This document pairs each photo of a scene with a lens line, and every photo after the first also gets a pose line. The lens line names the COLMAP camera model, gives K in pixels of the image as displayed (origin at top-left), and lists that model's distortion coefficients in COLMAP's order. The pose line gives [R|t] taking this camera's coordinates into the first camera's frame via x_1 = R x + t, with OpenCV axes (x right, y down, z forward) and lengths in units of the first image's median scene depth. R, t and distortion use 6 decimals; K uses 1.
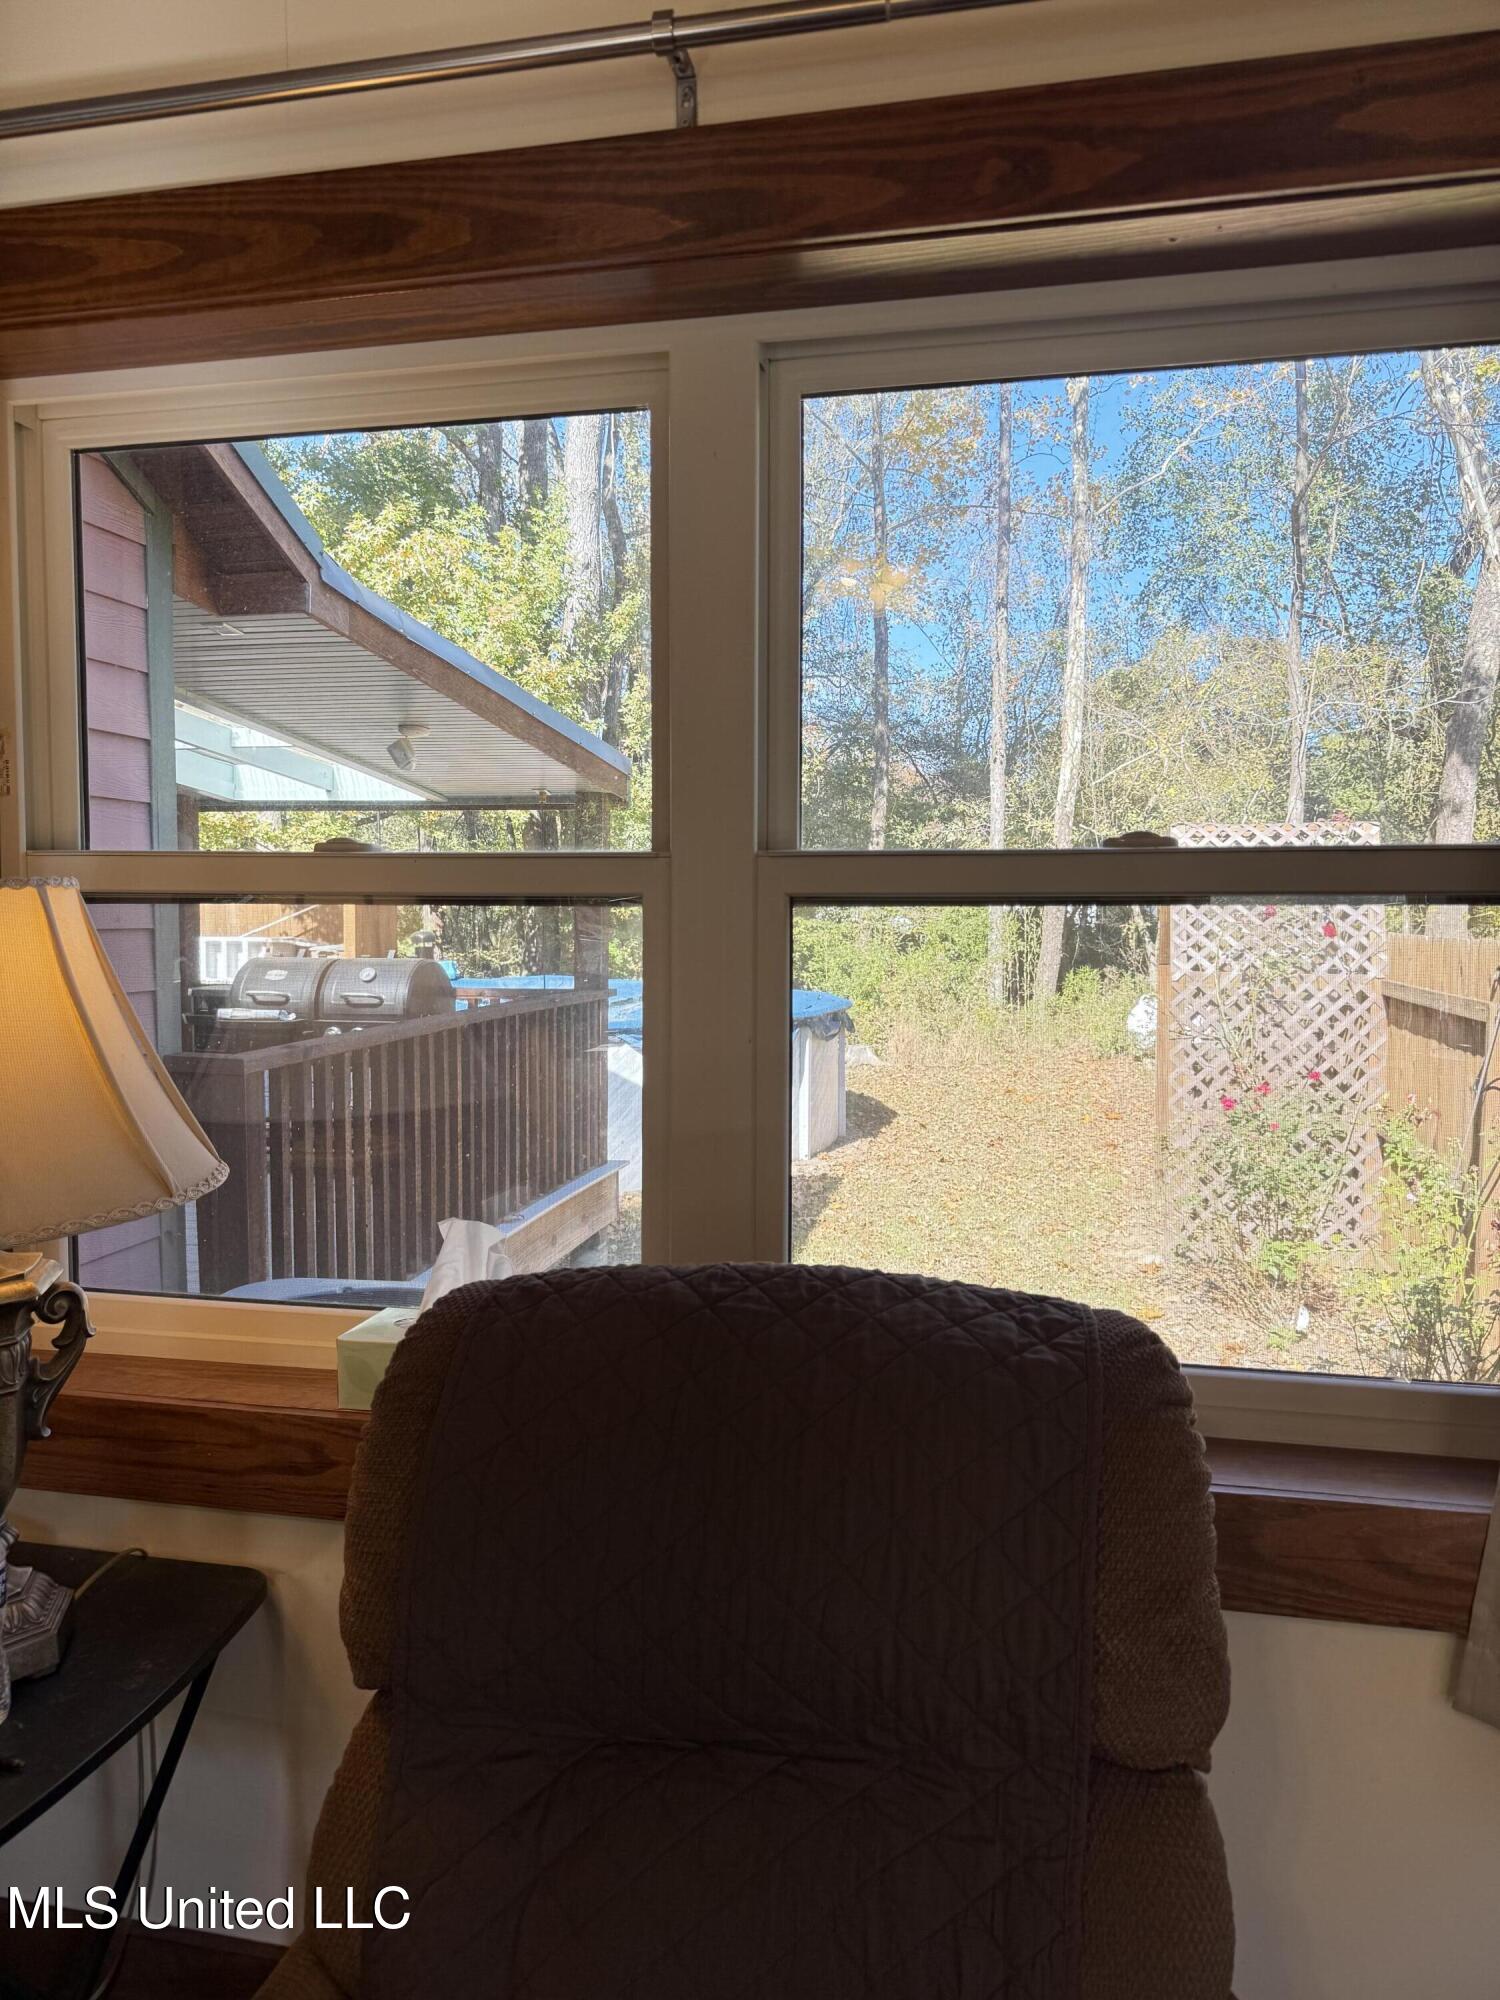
lens RADIAL K [[1407.5, 0, 750.0], [0, 1407.5, 1000.0], [0, 0, 1]] dist [0.000758, 0.000266]
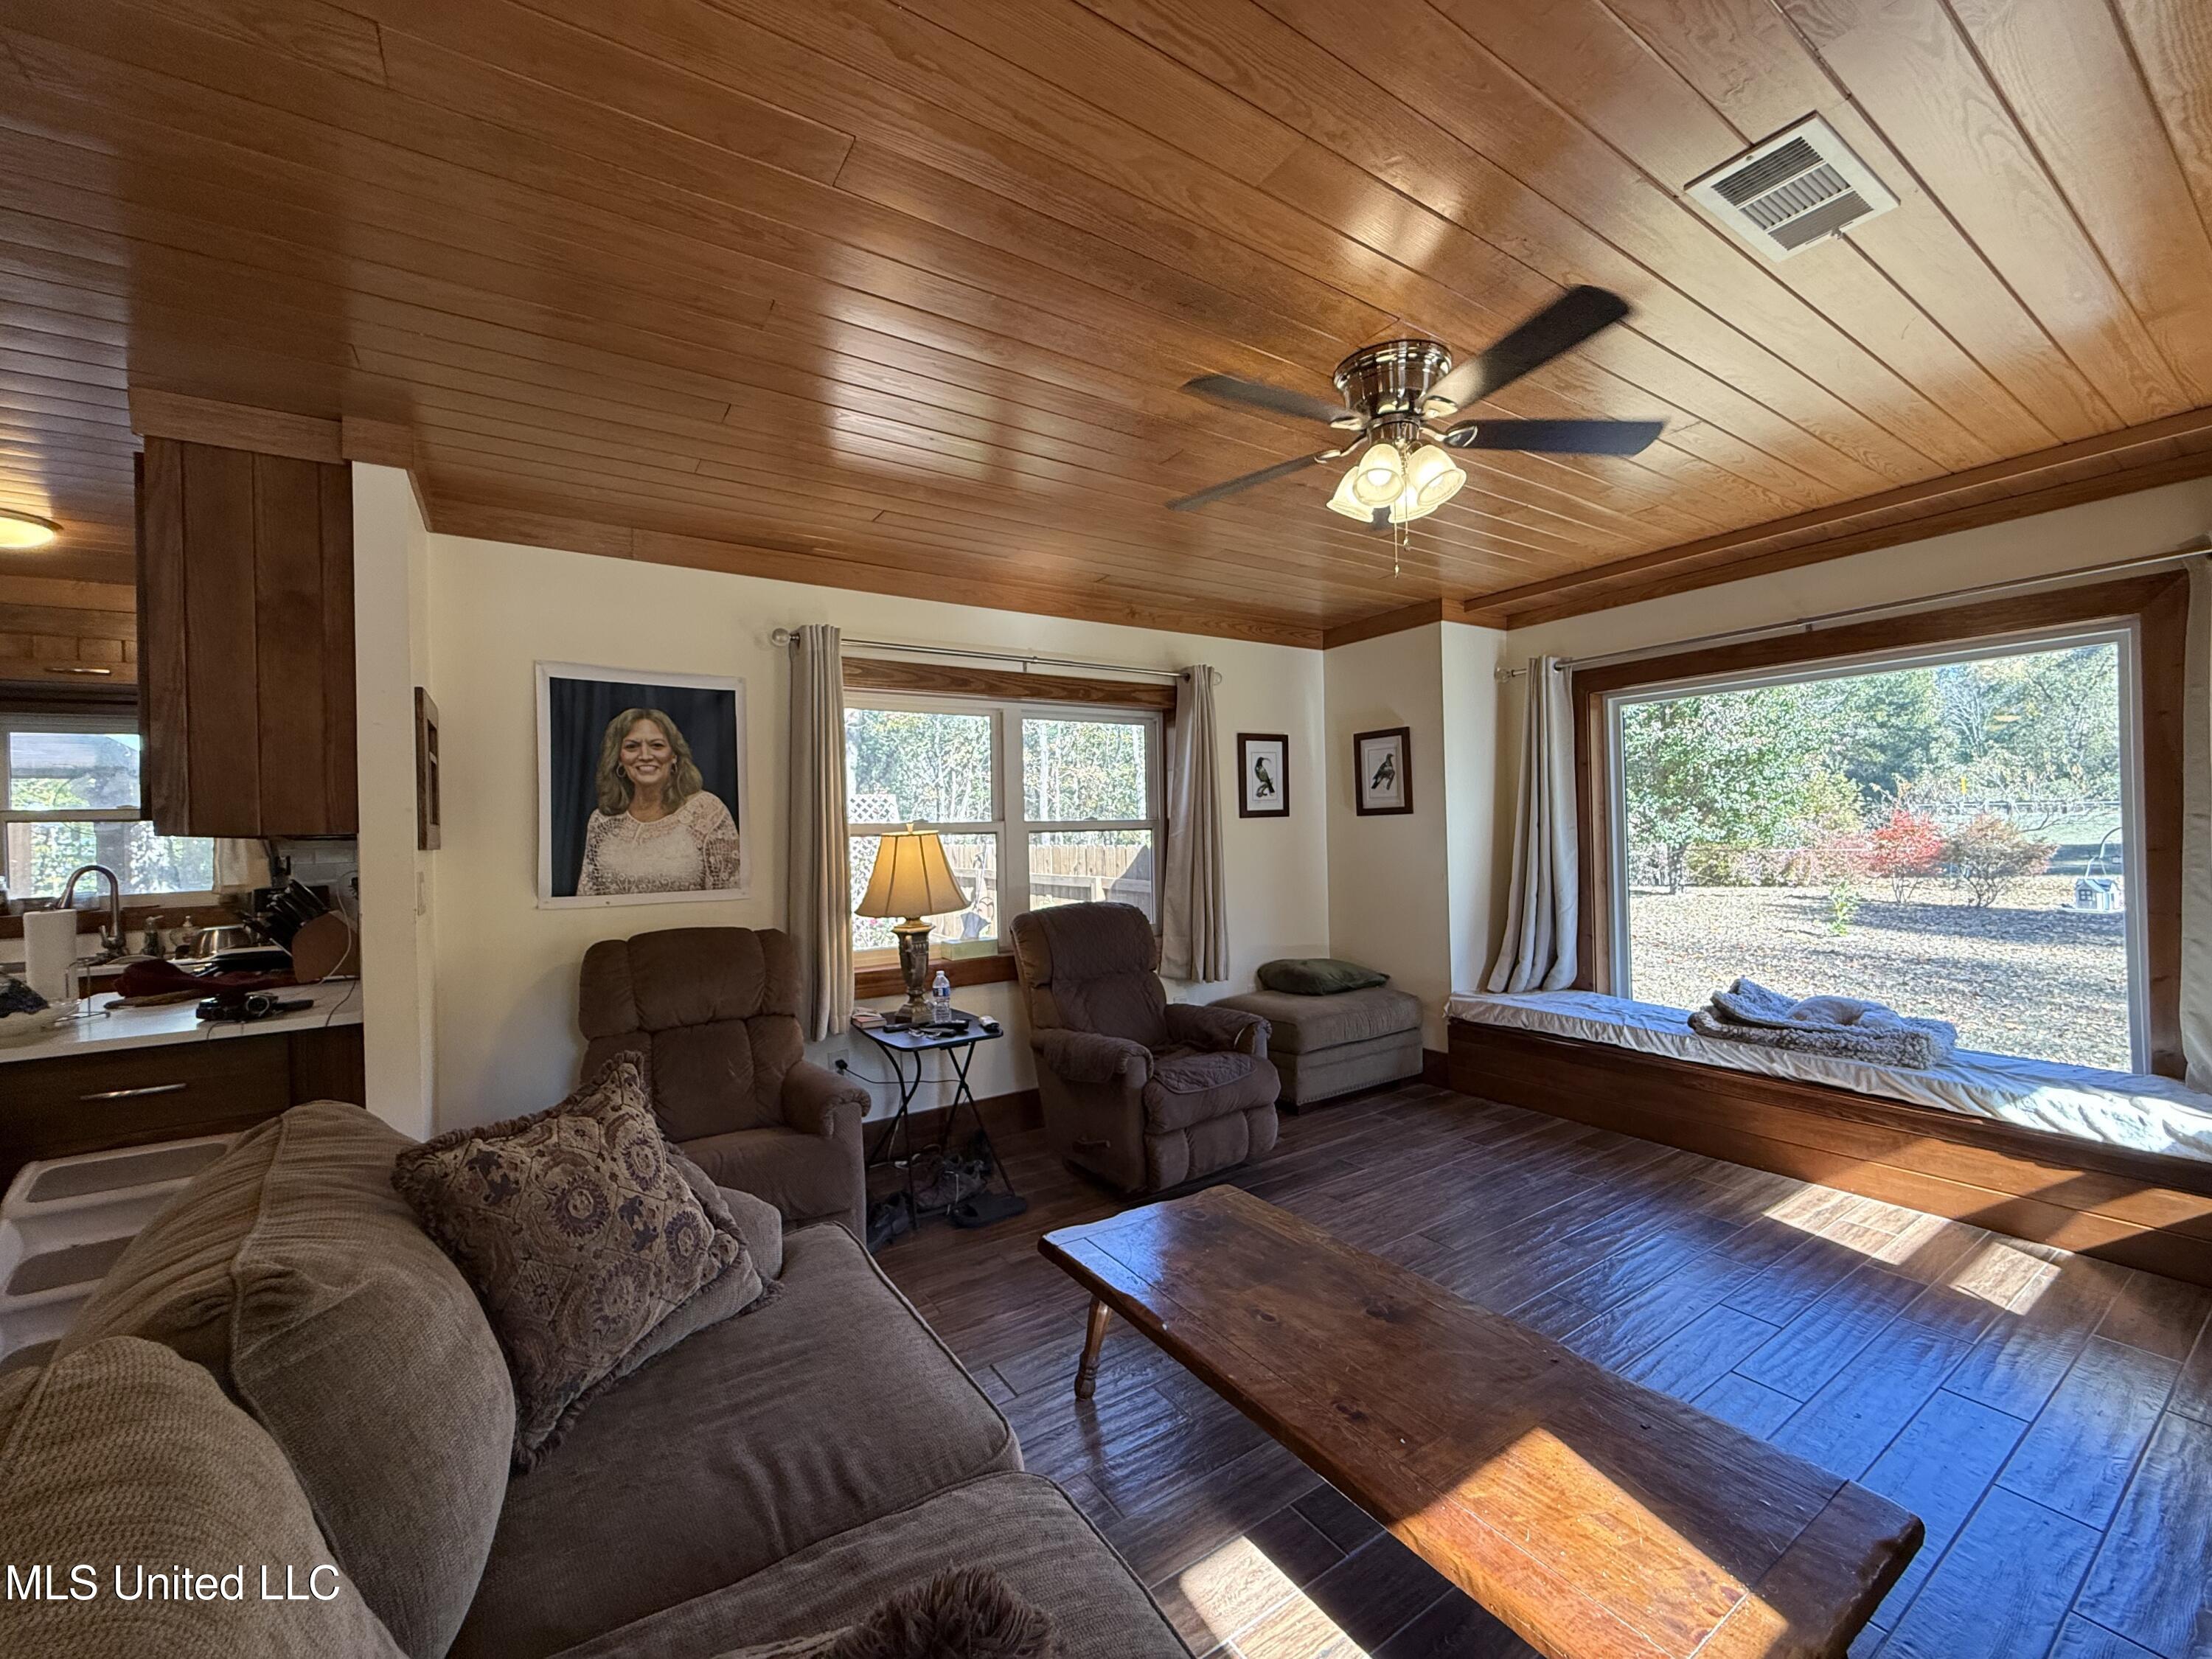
lens RADIAL K [[881.7, 0, 1096.2], [0, 881.7, 823.5], [0, 0, 1]] dist [0.000277, -0.000059]
pose [[0.698820, -0.013261, 0.715174, -1.850535], [0.073463, 0.995872, -0.053317, 0.059380], [-0.711515, 0.089797, 0.696910, -1.097970]]
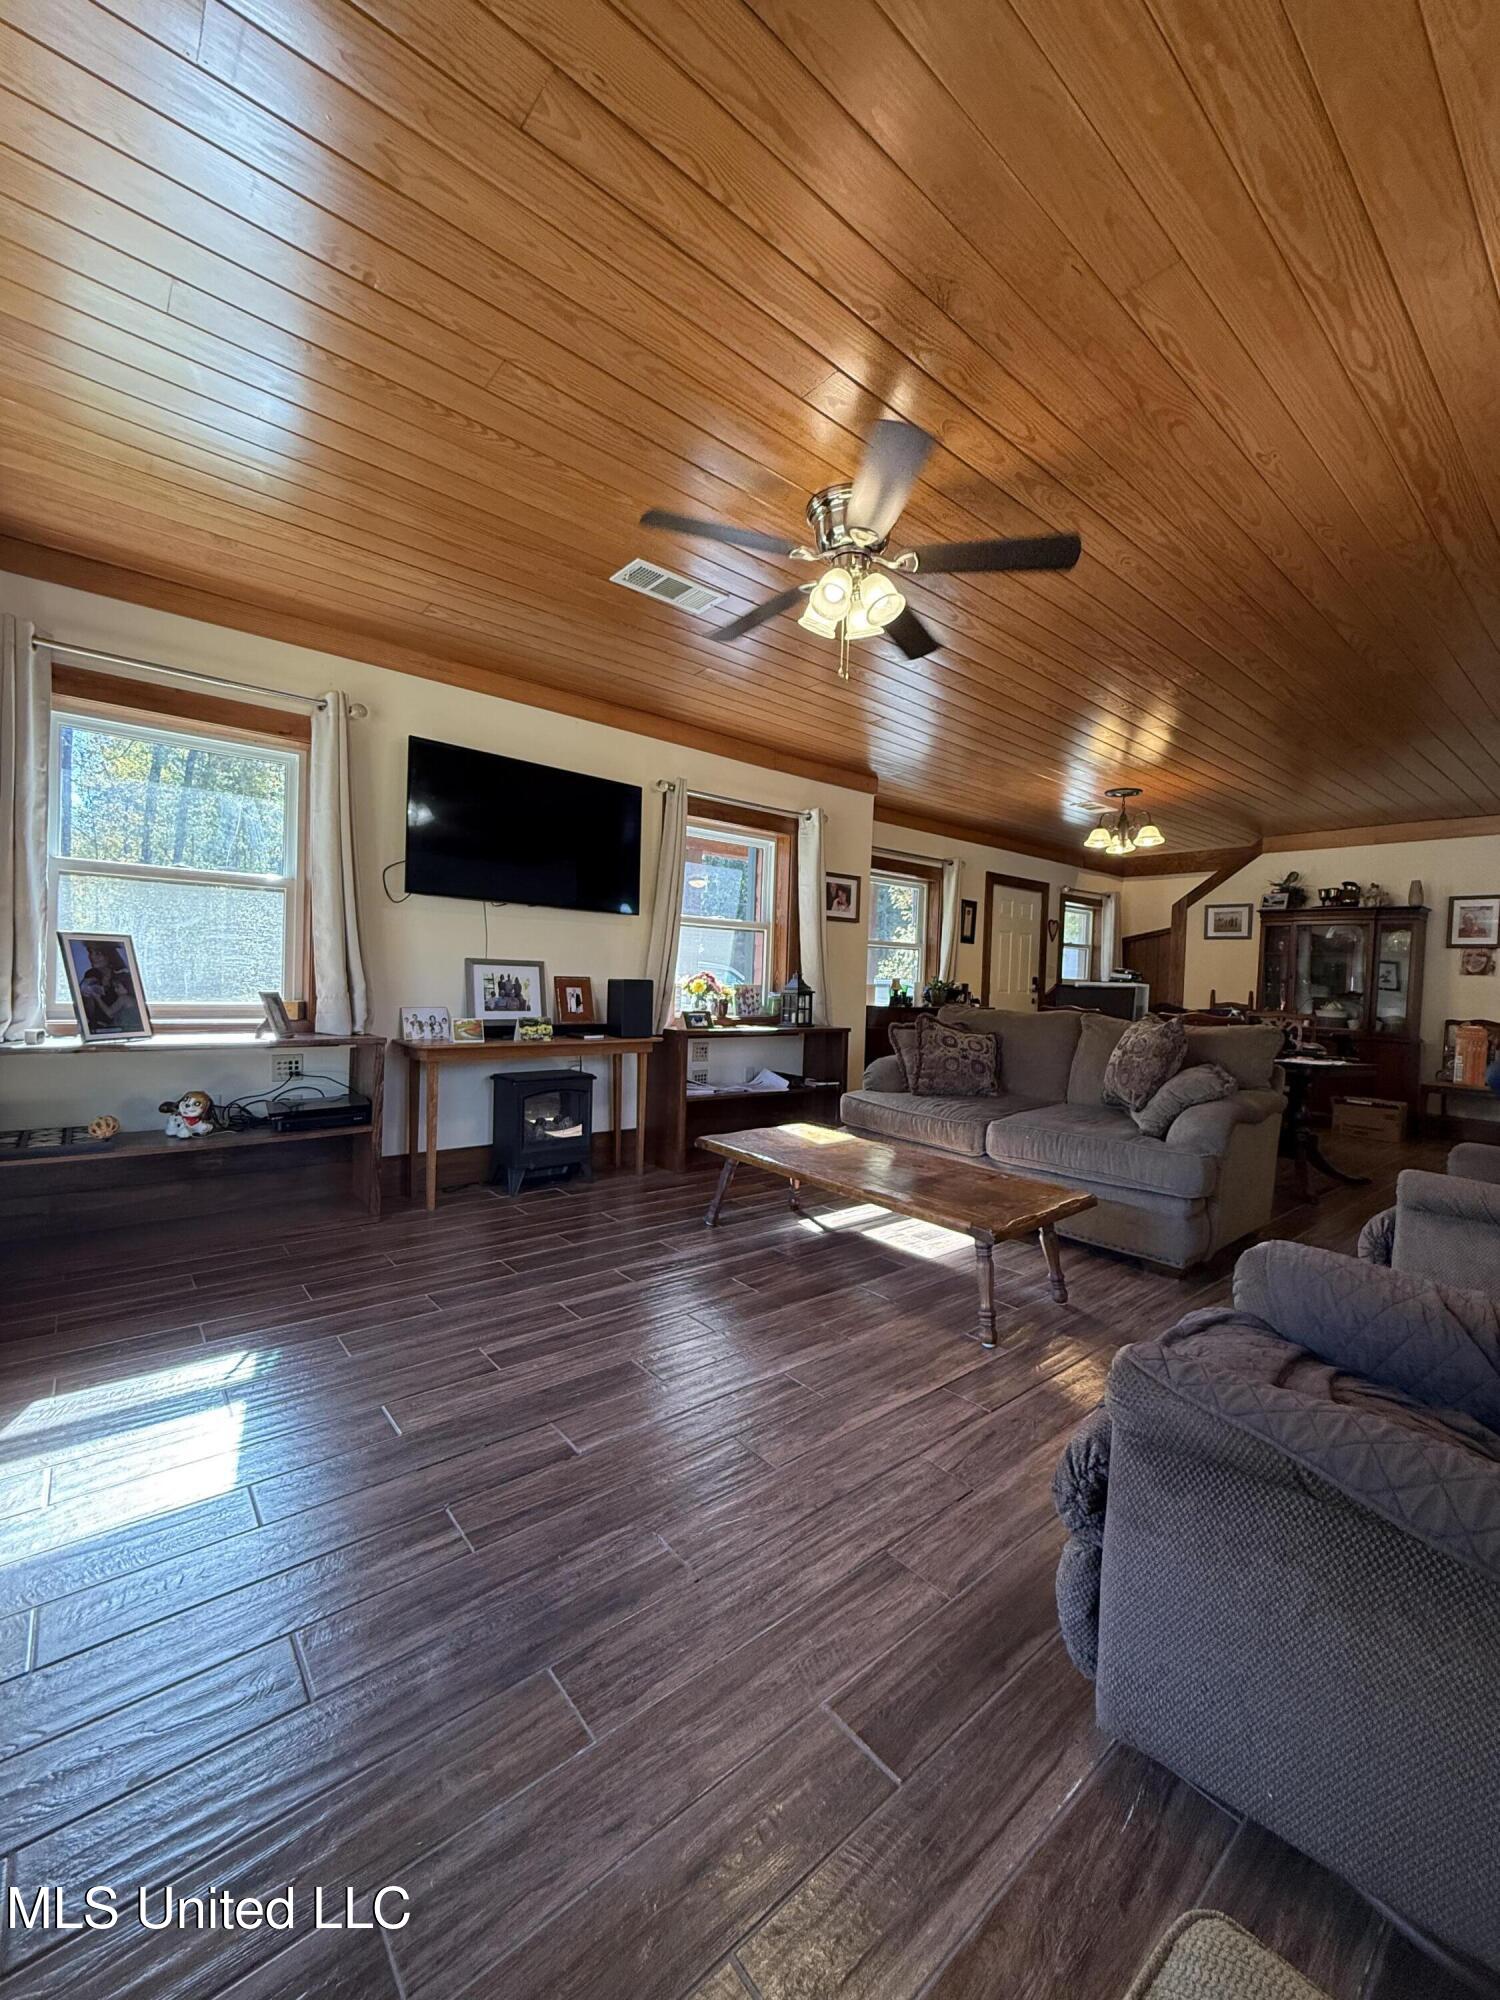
lens RADIAL K [[797.2, 0, 753.6], [0, 797.2, 989.6], [0, 0, 1]] dist [0.000277, -0.000059]
pose [[-0.606866, -0.007309, -0.794770, 0.975898], [-0.088005, 0.994427, 0.058054, 0.153060], [0.789917, 0.105175, -0.604127, 0.441761]]
